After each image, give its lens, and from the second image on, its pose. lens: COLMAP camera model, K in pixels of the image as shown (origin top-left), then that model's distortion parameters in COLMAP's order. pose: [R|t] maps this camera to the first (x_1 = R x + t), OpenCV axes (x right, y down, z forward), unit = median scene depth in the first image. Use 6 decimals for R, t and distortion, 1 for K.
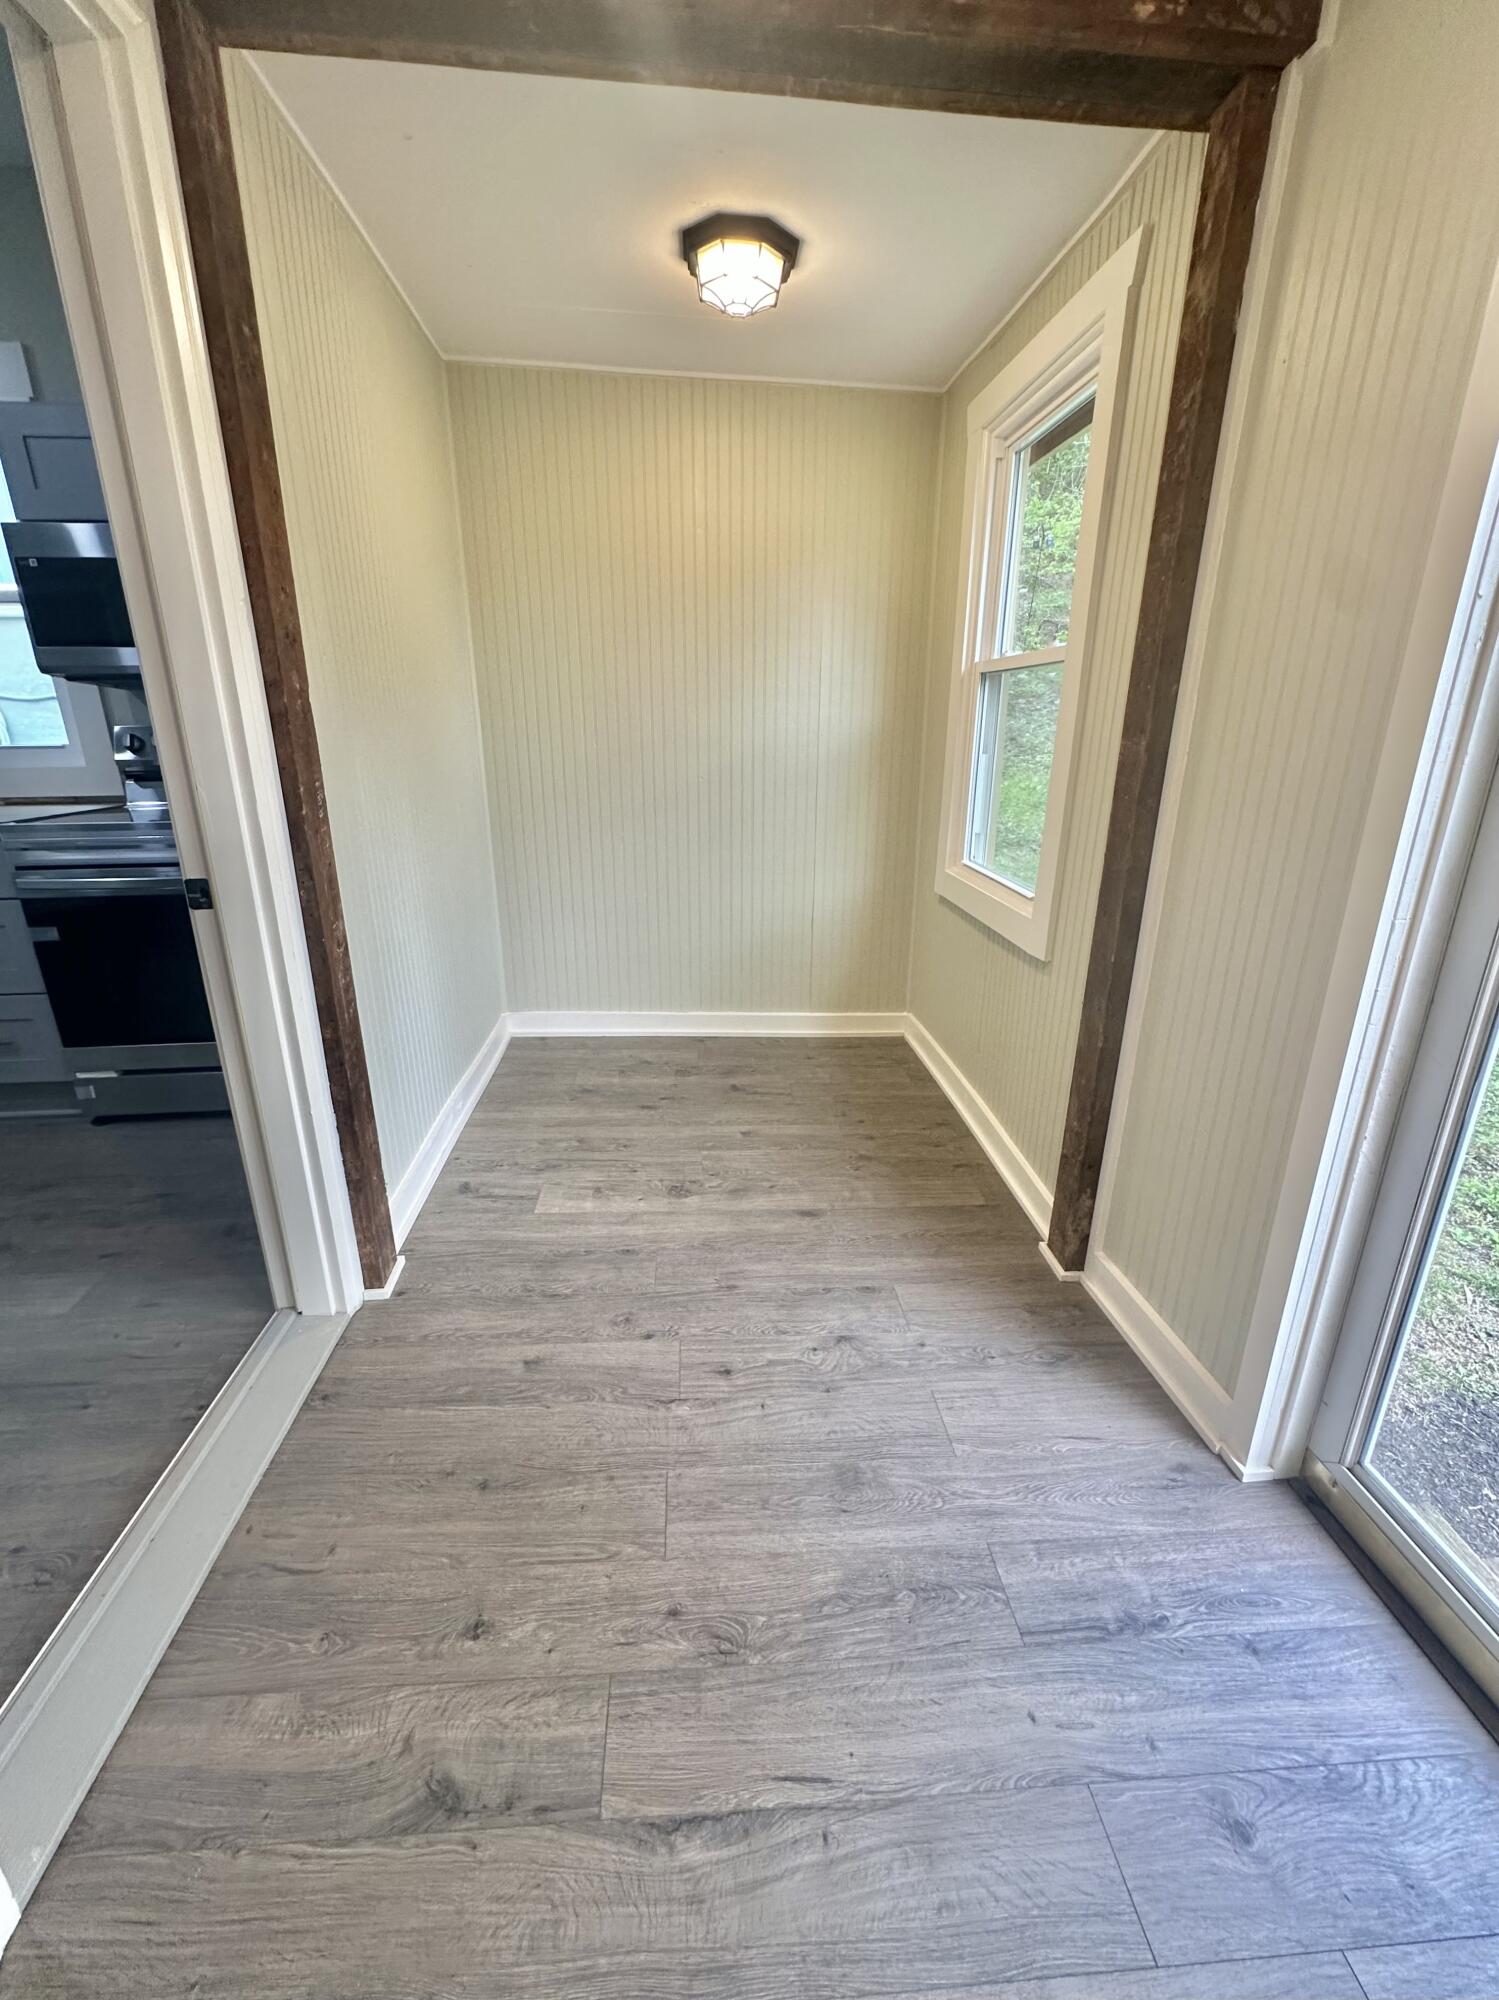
lens RADIAL K [[822.6, 0, 757.2], [0, 822.6, 1003.7], [0, 0, 1]] dist [-0.001529, 0.000808]
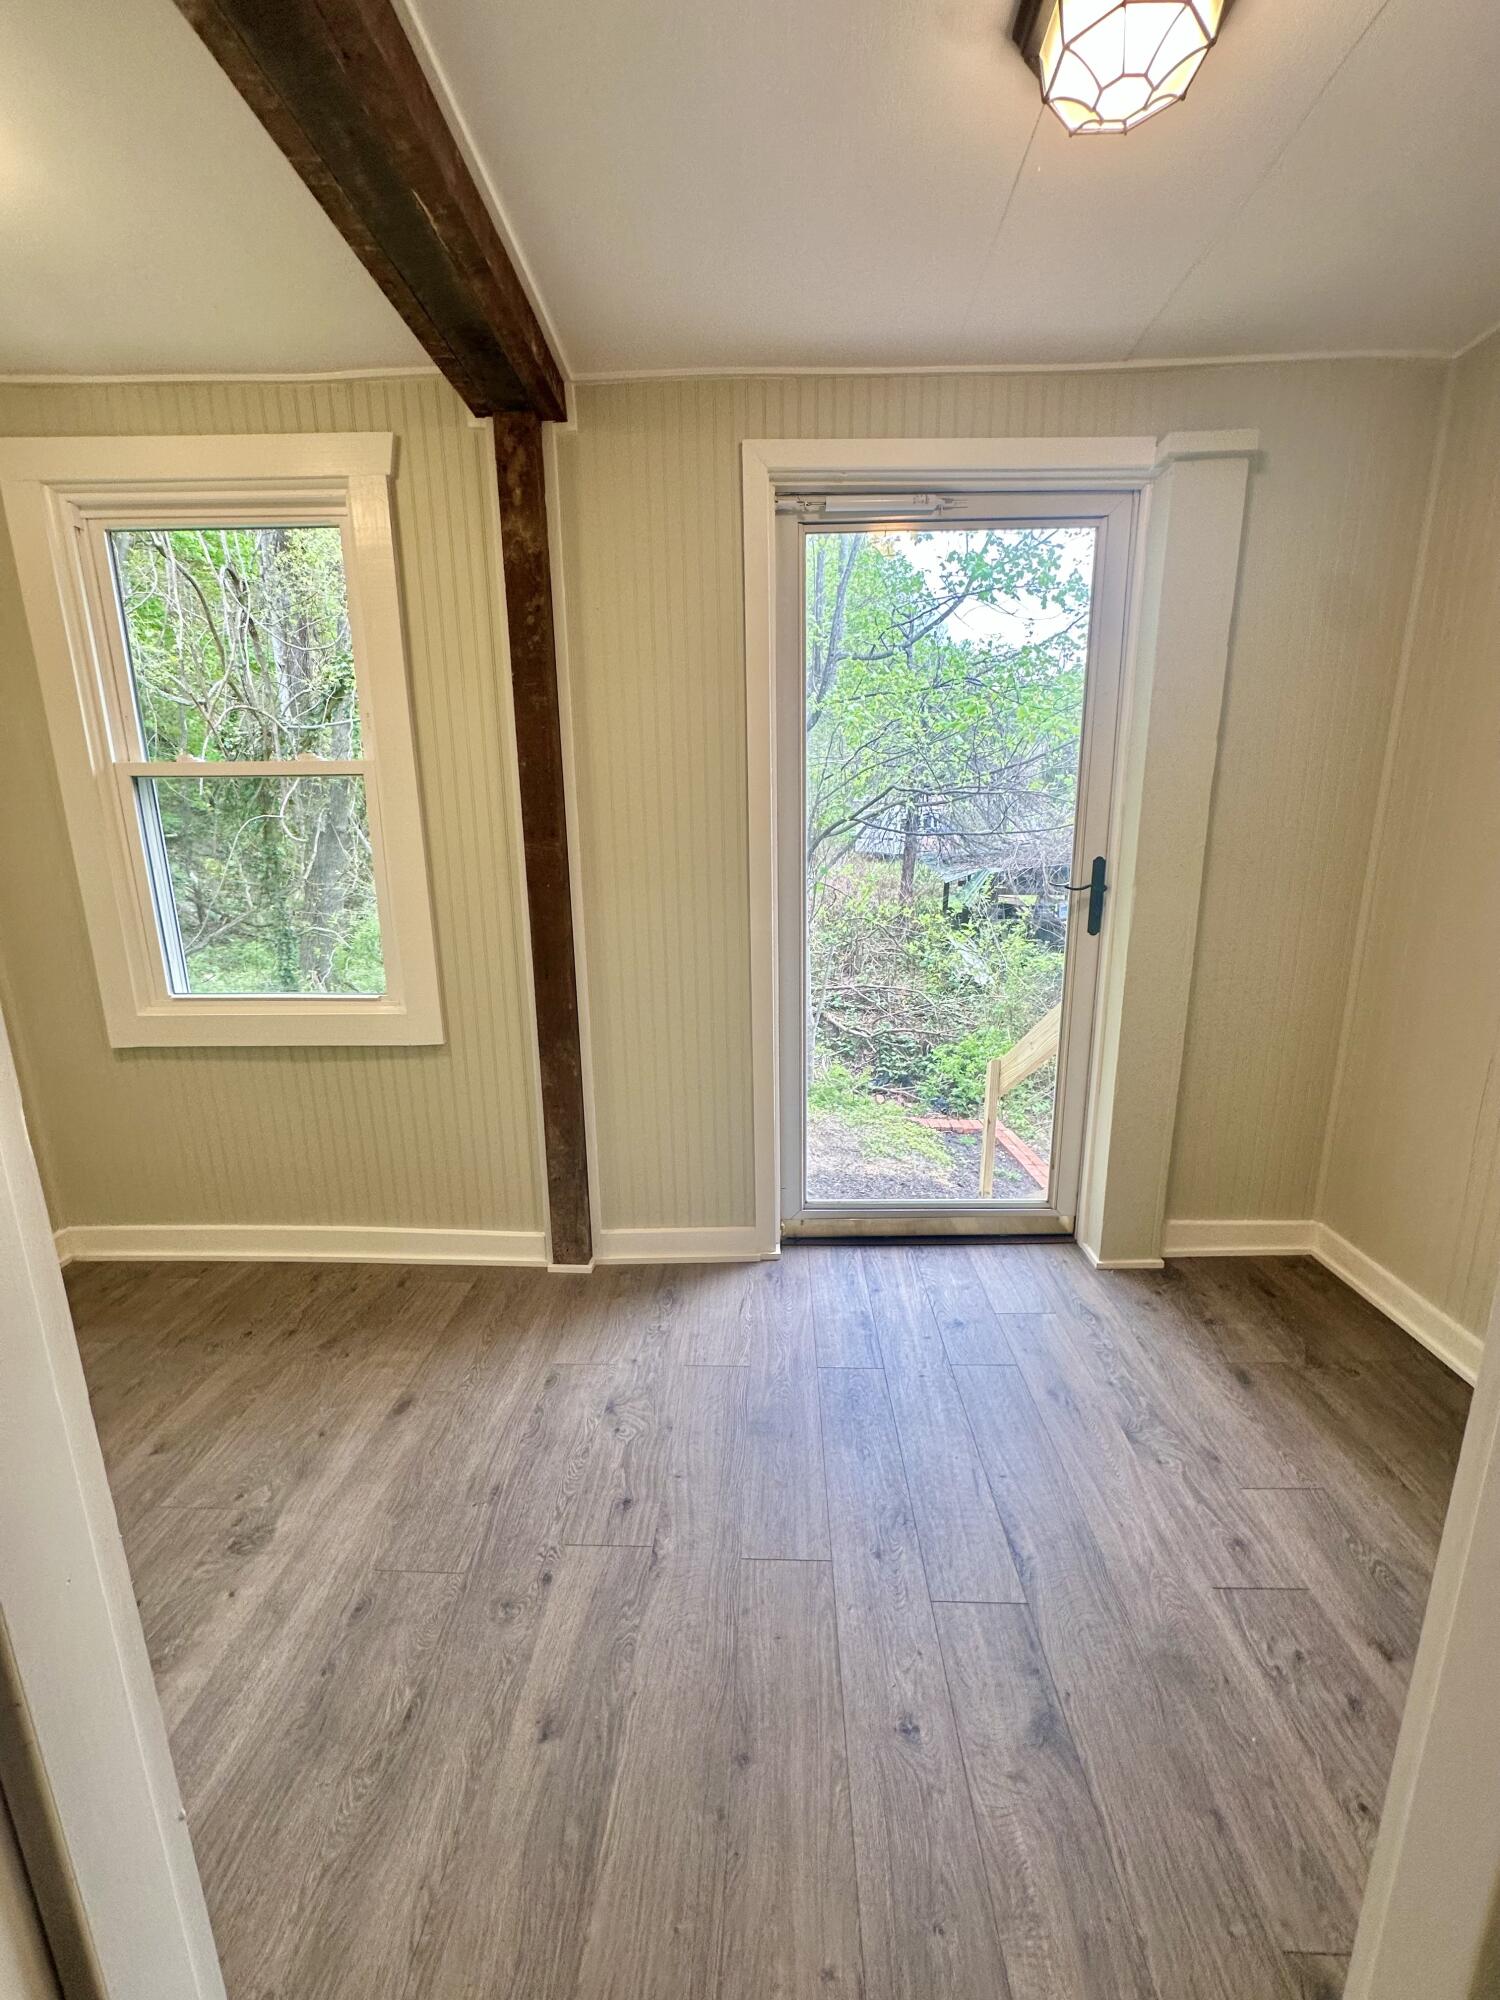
lens RADIAL K [[802.6, 0, 750.0], [0, 802.6, 1000.0], [0, 0, 1]] dist [-0.000040, 0.000214]
pose [[0.098937, -0.227440, 0.968753, -0.751537], [0.332054, 0.925275, 0.183320, -0.198735], [-0.938057, 0.303542, 0.167066, 0.516694]]
